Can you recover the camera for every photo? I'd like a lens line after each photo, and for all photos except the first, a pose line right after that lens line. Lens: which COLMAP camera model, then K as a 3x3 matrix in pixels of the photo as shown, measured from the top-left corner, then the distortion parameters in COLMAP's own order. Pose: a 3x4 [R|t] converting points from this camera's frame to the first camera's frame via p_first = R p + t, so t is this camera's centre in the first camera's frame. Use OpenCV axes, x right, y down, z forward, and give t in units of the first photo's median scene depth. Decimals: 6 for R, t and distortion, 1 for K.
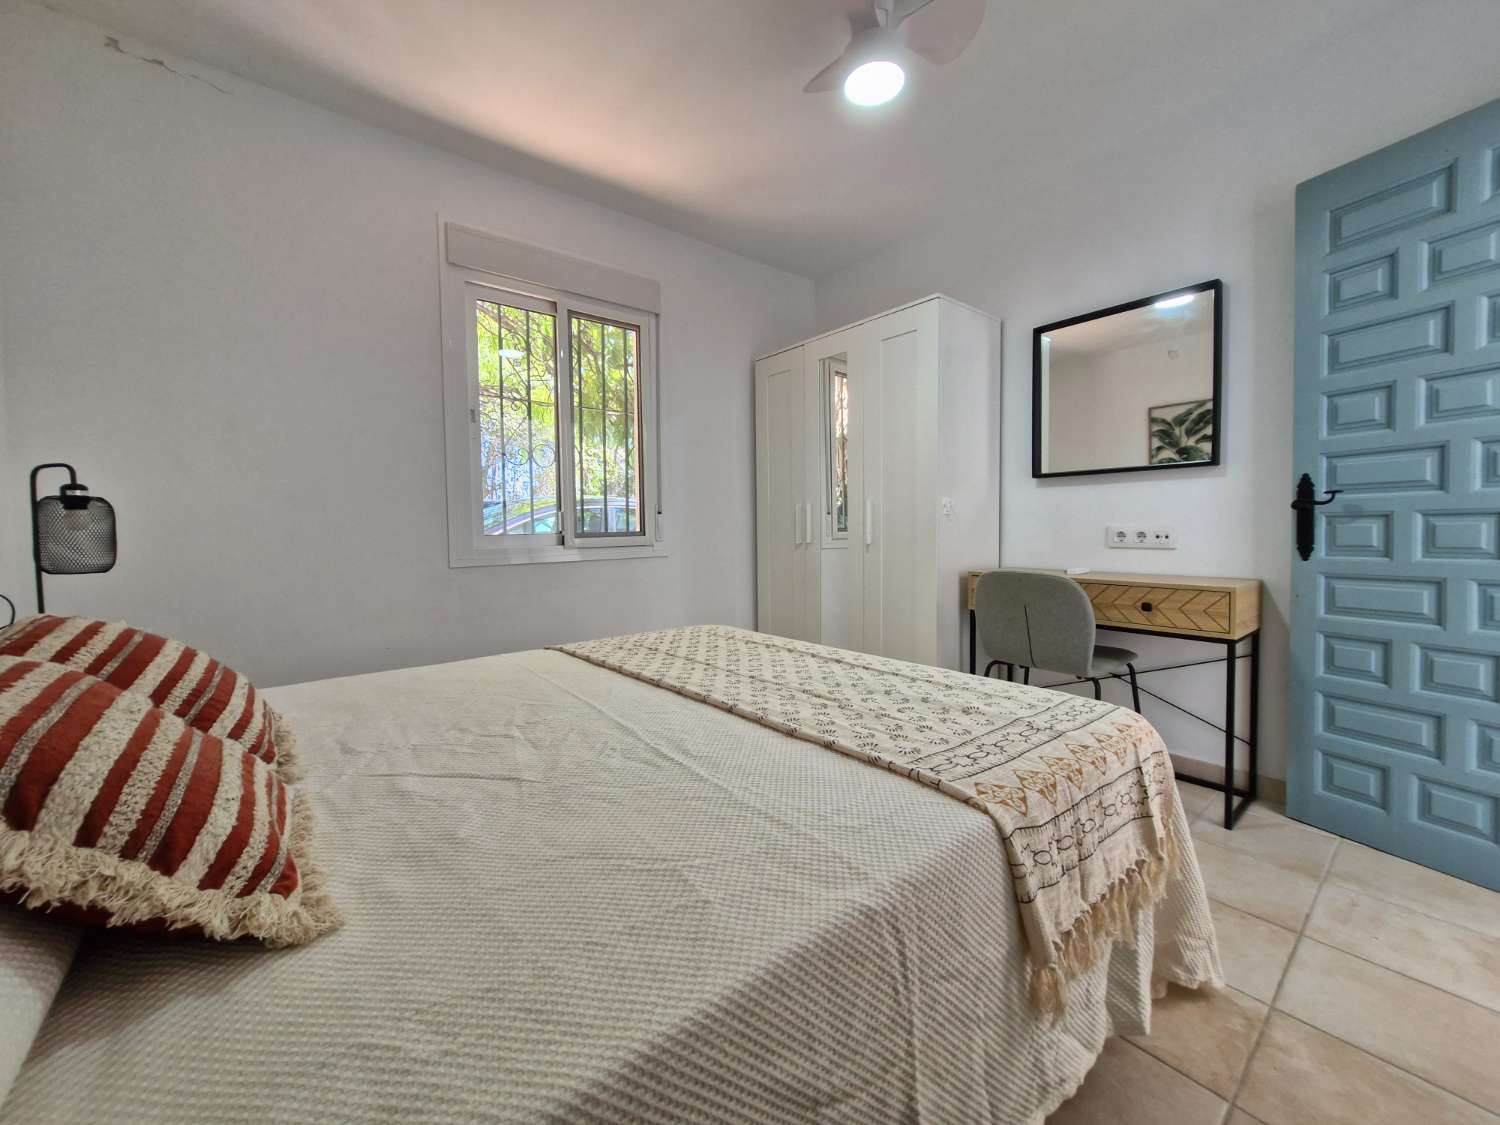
lens RADIAL K [[589.2, 0, 755.9], [0, 589.2, 546.0], [0, 0, 1]] dist [0.000579, 0.000086]
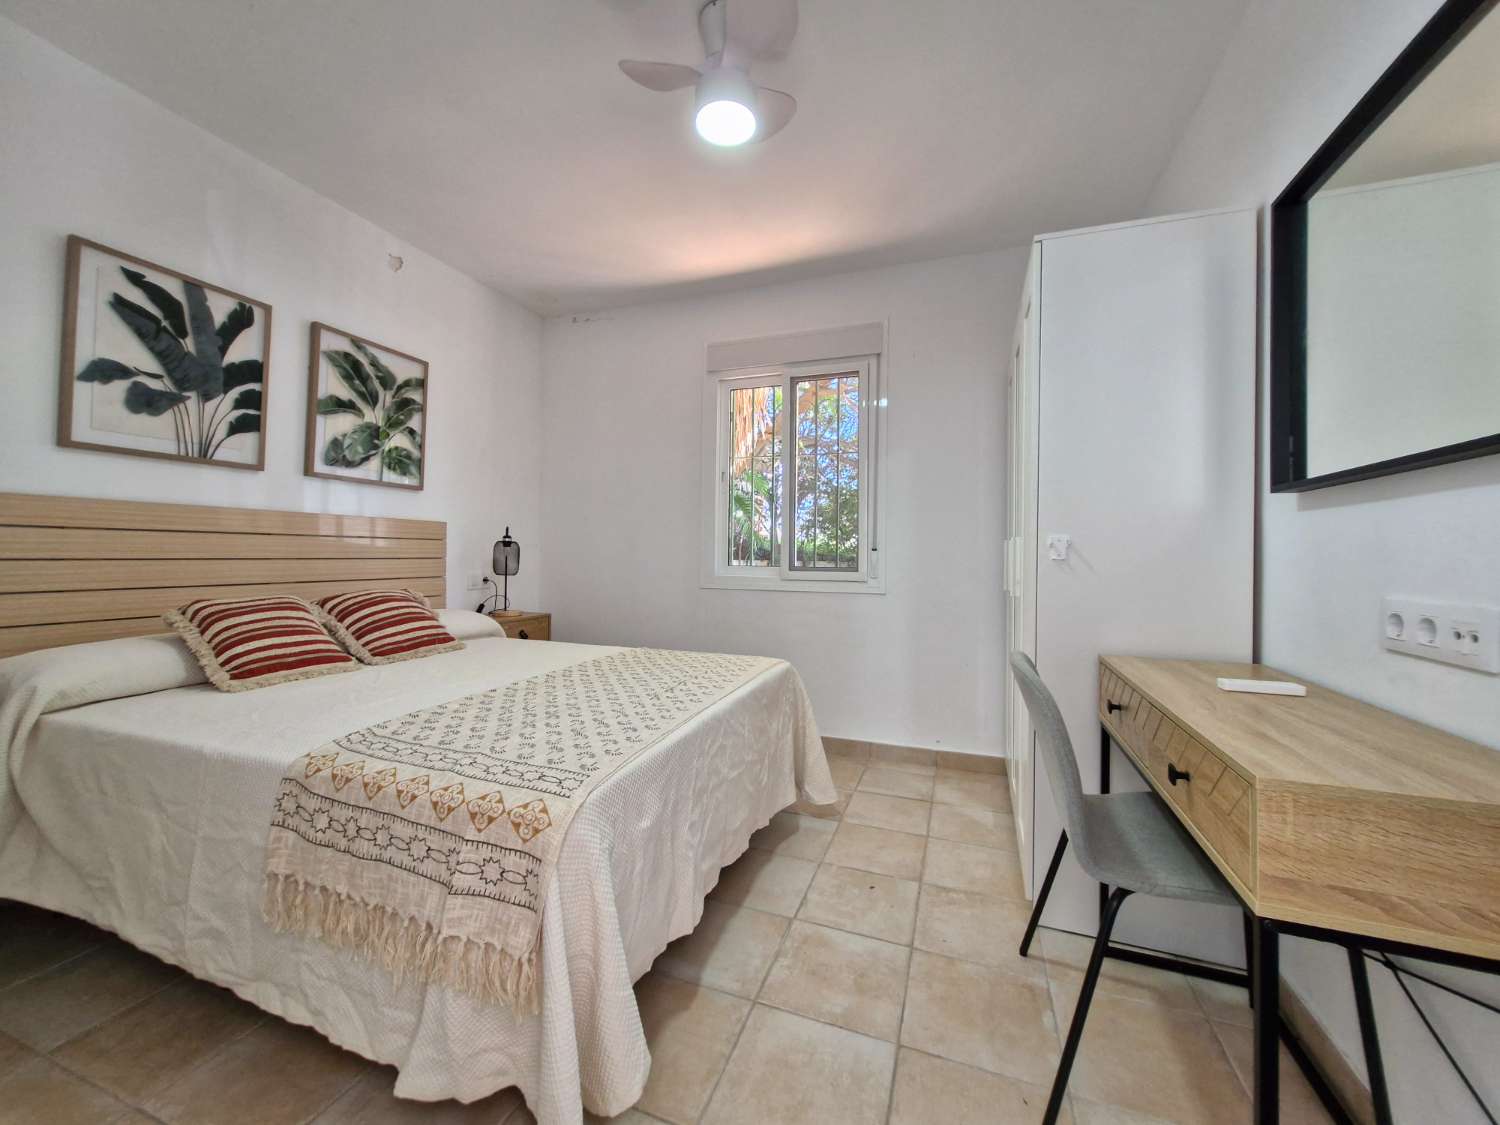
lens RADIAL K [[589.2, 0, 755.9], [0, 589.2, 546.0], [0, 0, 1]] dist [0.000579, 0.000086]
pose [[0.509535, 0.007818, -0.860414, 0.746279], [-0.050462, 0.998509, -0.020810, -0.039592], [0.858969, 0.054021, 0.509170, 0.399594]]
